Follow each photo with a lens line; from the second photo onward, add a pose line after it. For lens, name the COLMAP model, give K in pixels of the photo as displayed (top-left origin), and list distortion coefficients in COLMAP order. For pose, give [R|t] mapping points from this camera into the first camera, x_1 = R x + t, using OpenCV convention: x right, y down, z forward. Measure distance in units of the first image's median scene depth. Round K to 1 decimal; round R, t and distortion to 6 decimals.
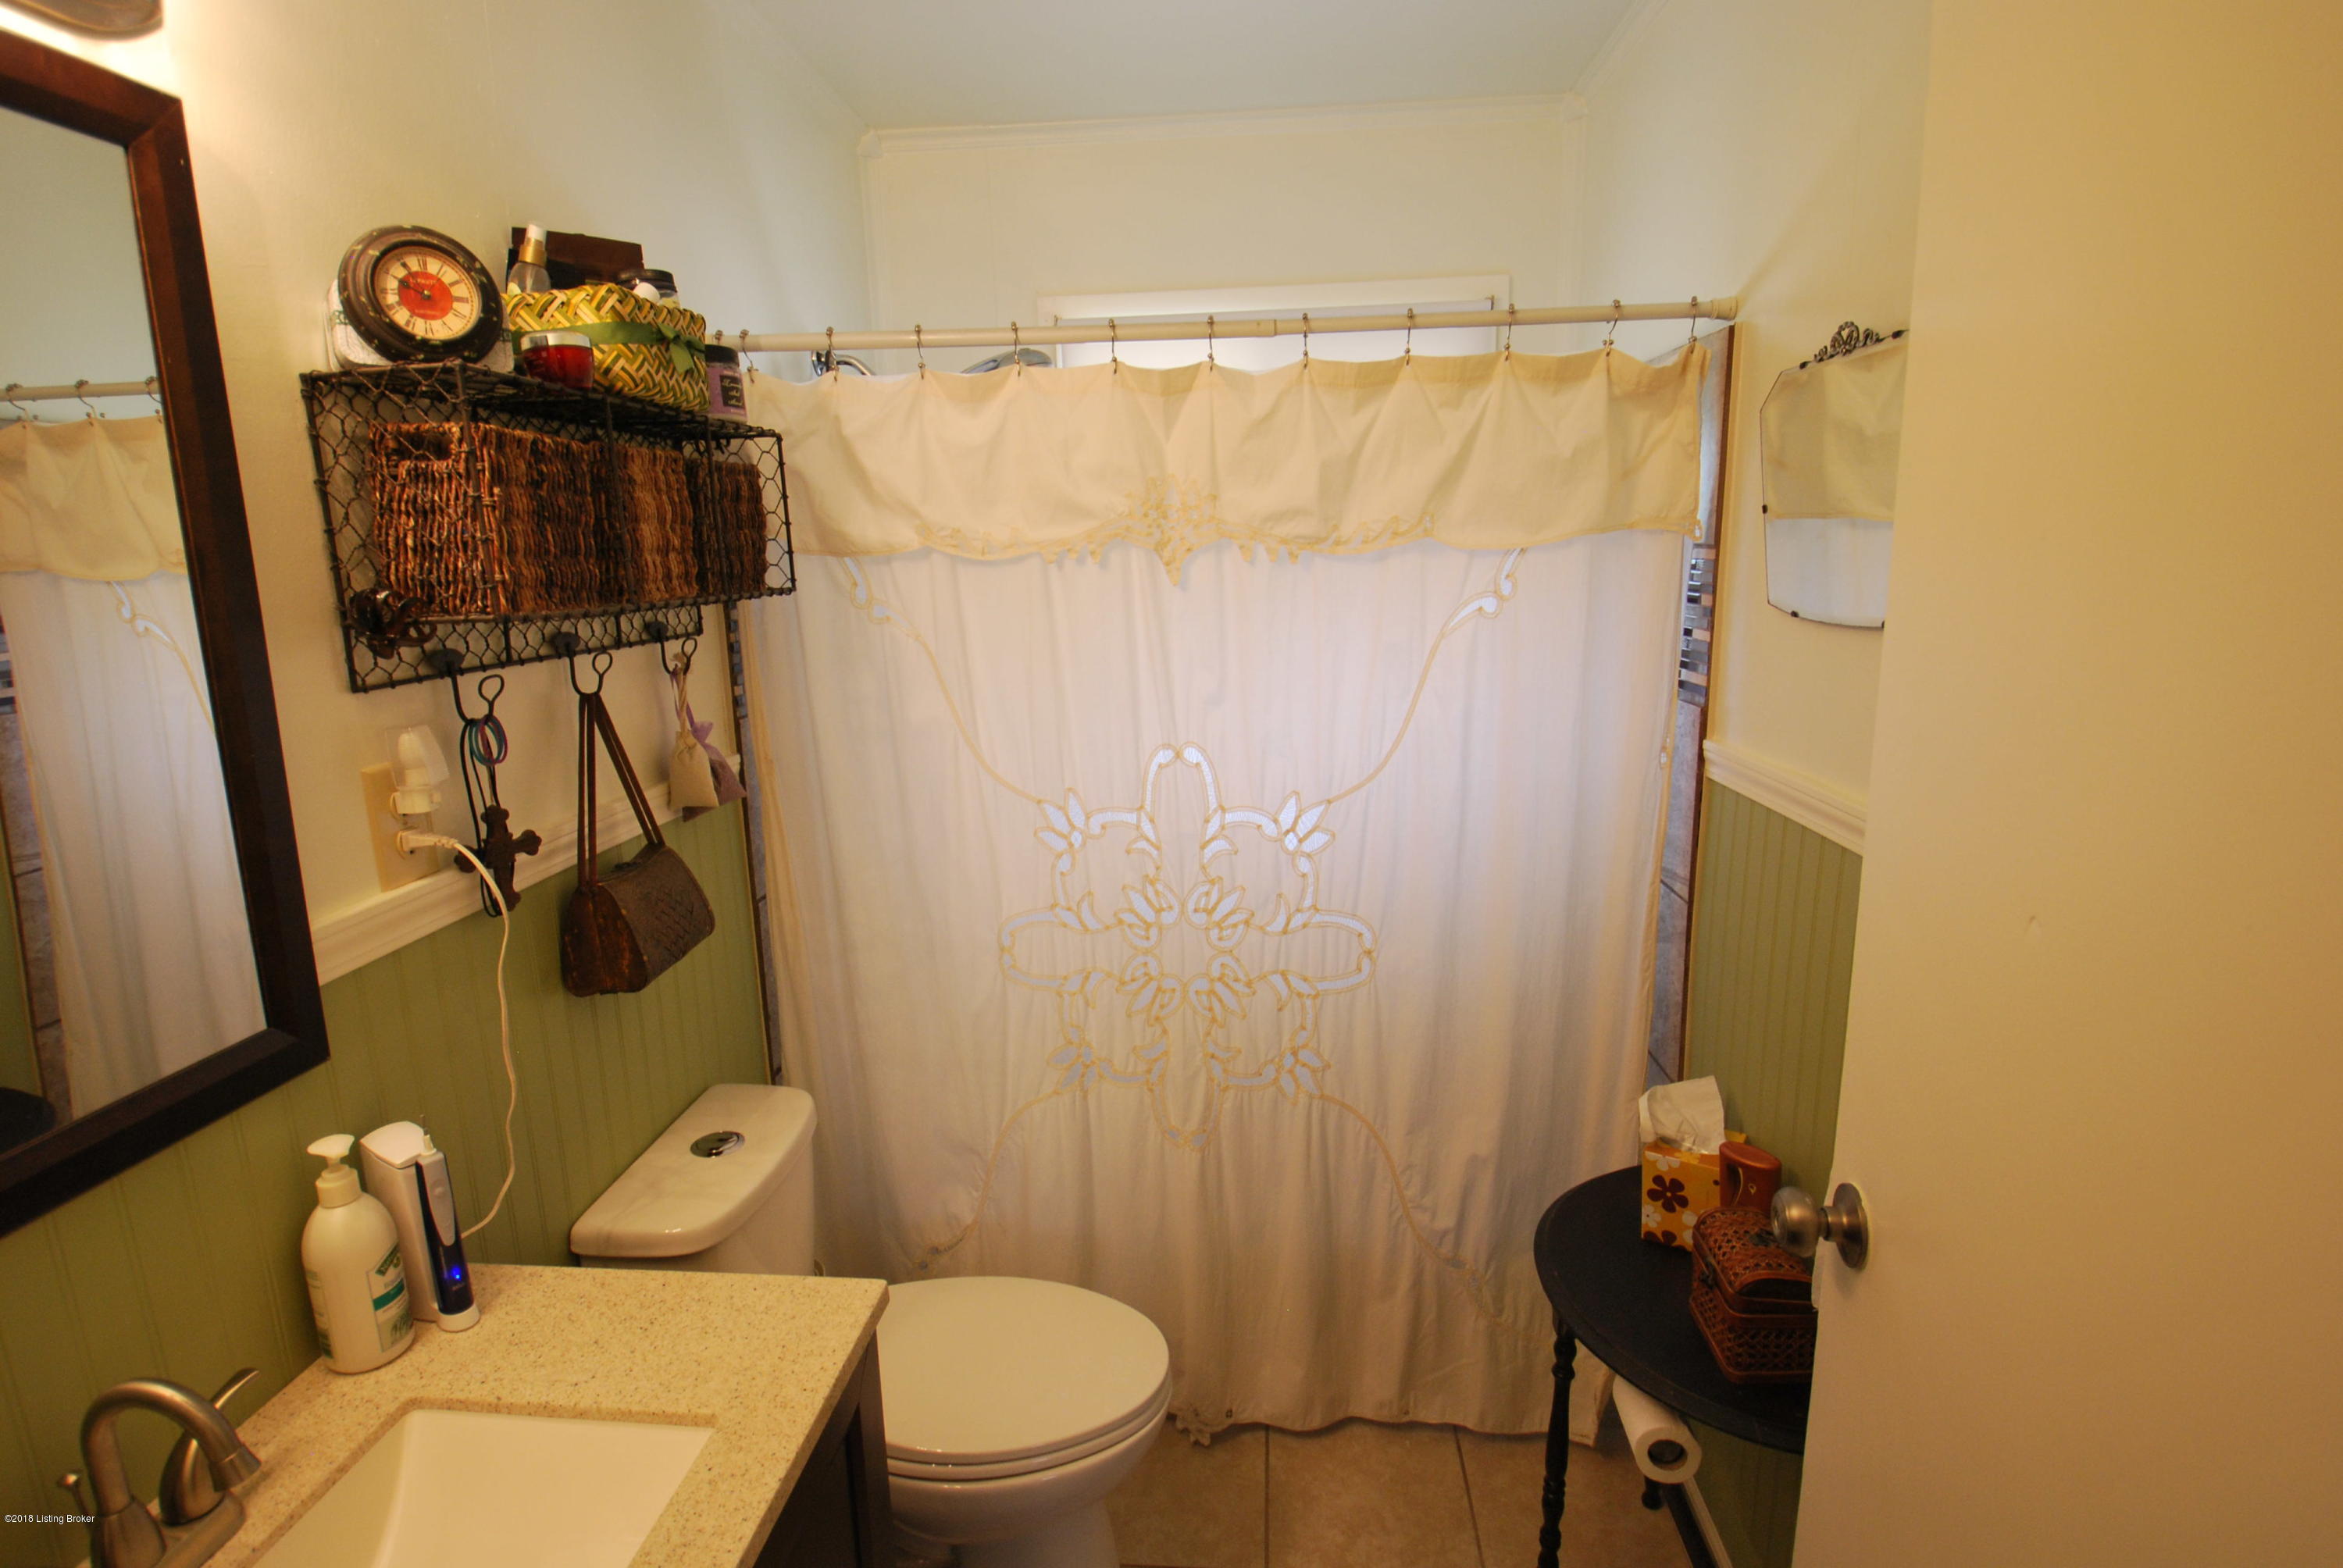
lens RADIAL K [[1232.5, 0, 1171.5], [0, 1232.5, 784.0], [0, 0, 1]] dist [0.020301, -0.043695]
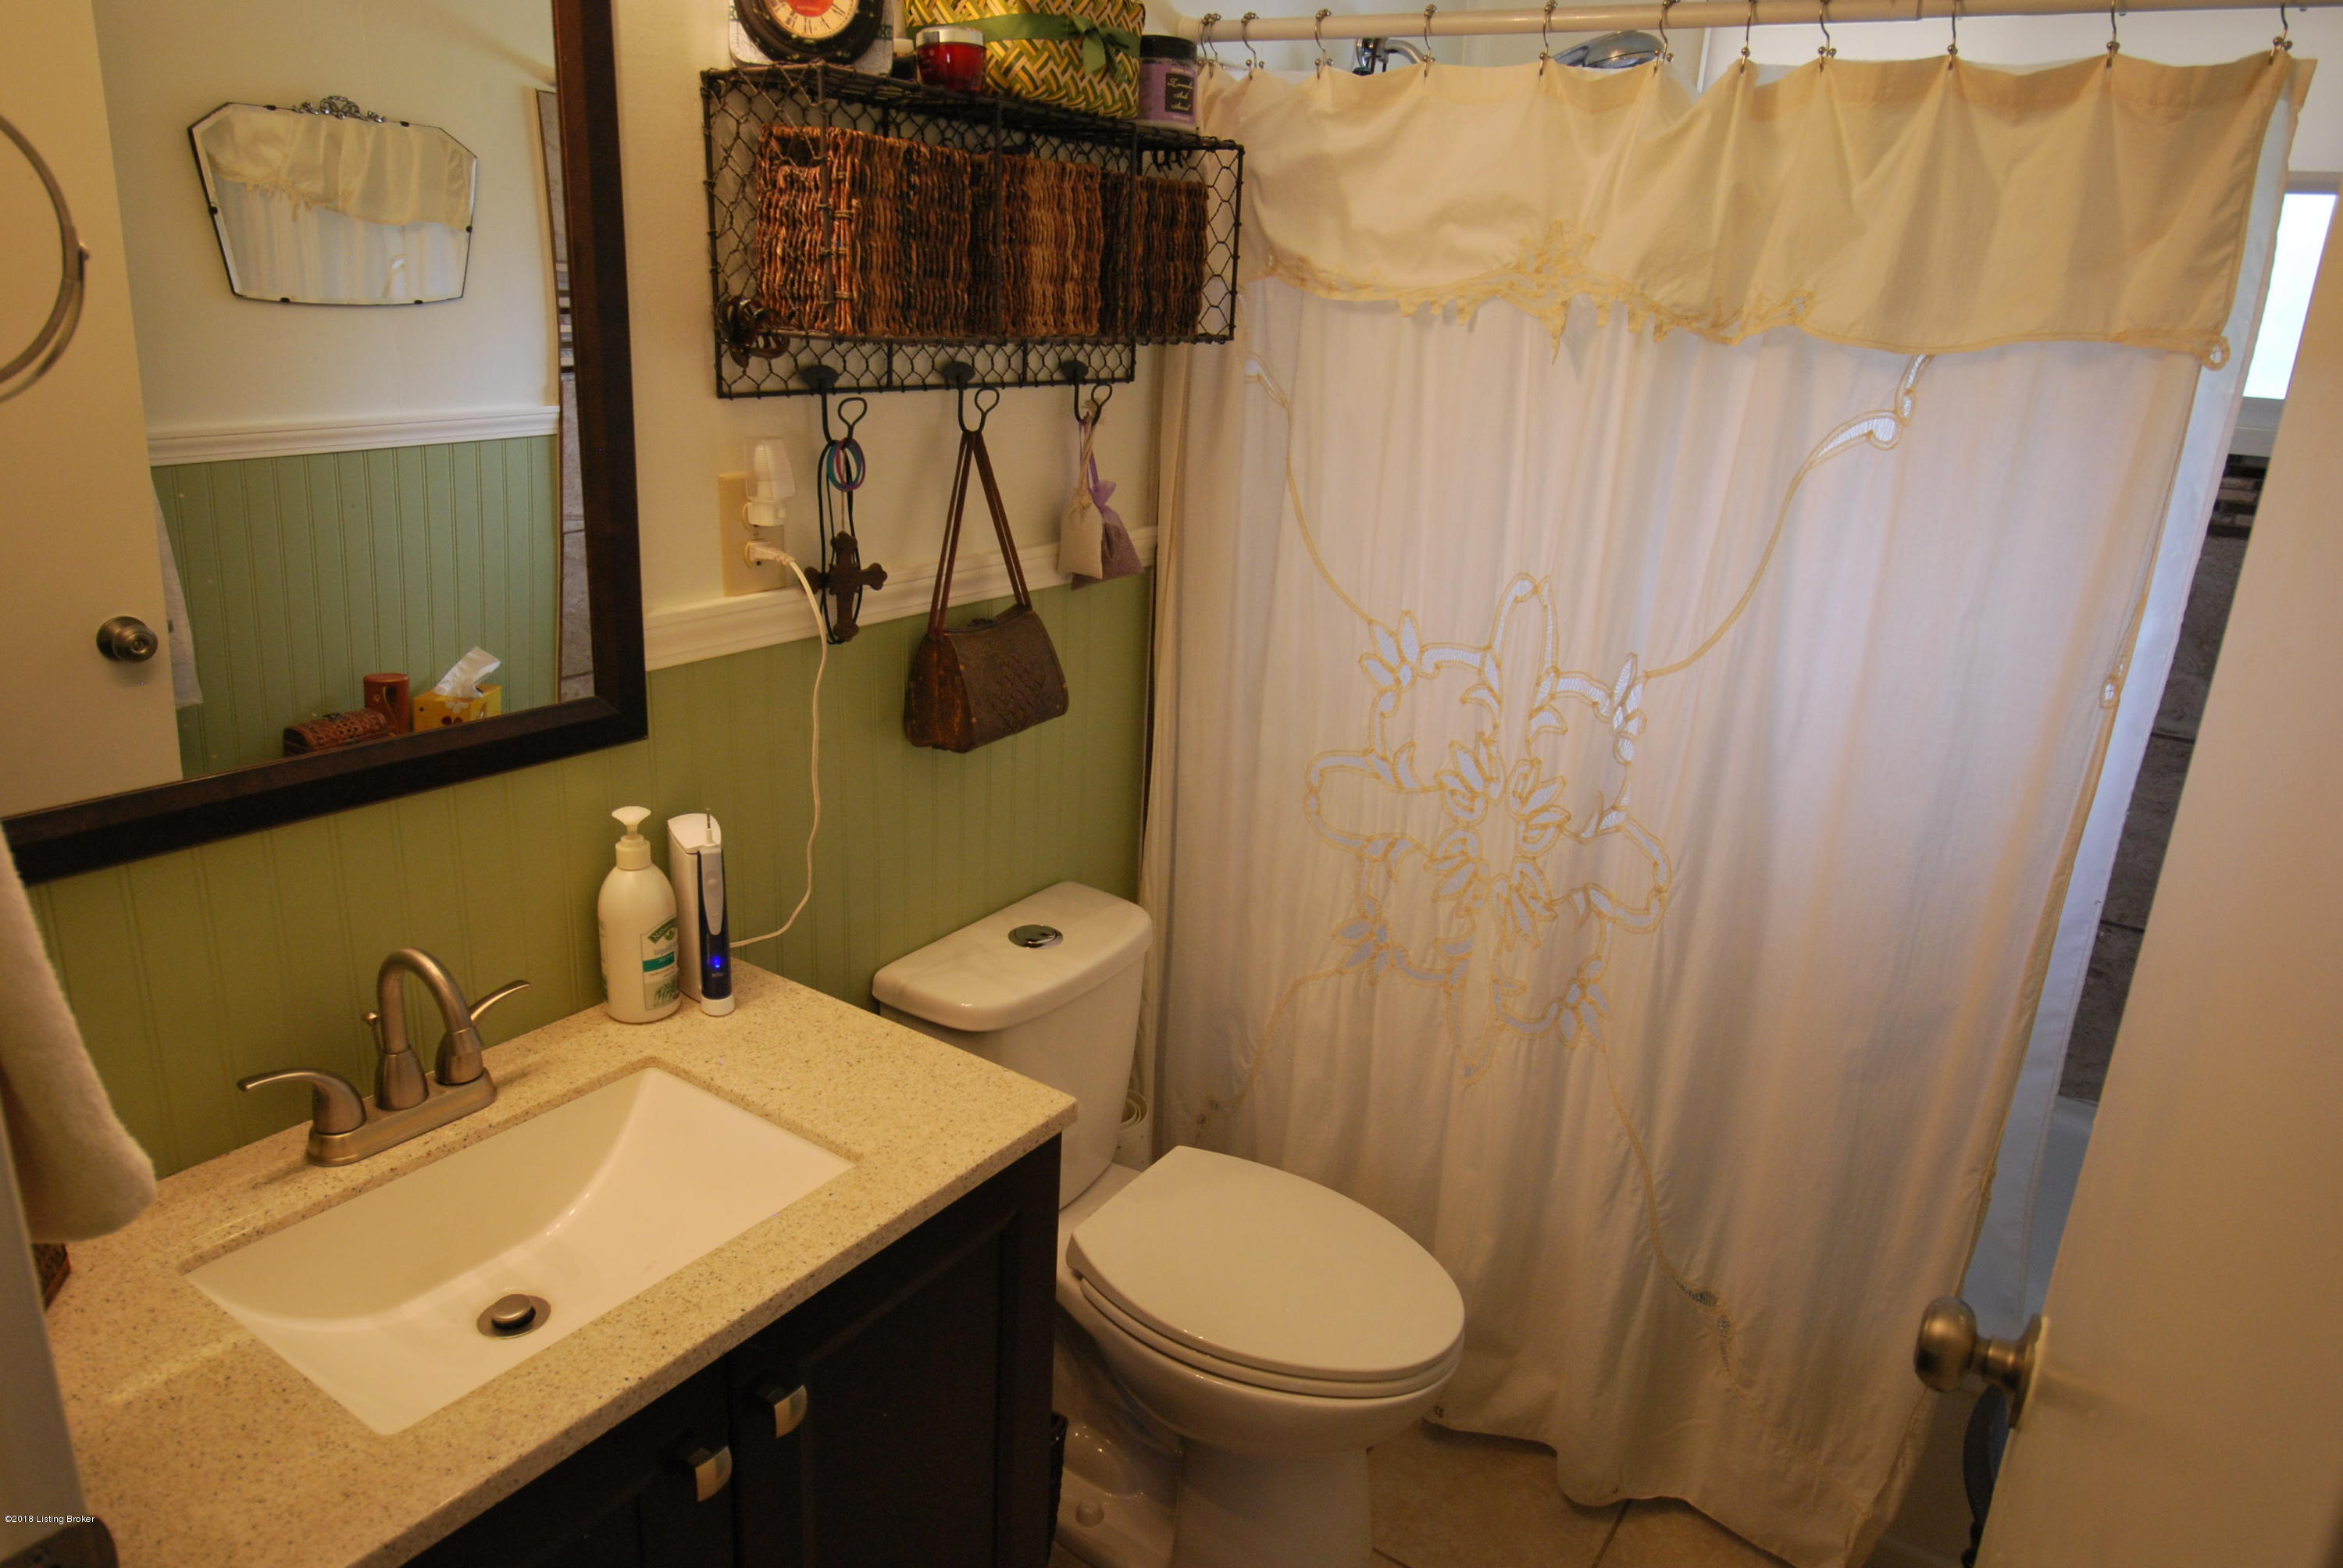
lens RADIAL K [[1556.3, 0, 1047.0], [0, 1556.3, 785.8], [0, 0, 1]] dist [0.050373, -0.100377]
pose [[0.854307, 0.218928, -0.471413, 0.223439], [-0.163934, 0.974166, 0.155326, -0.005271], [0.493240, -0.055415, 0.868126, -0.015715]]
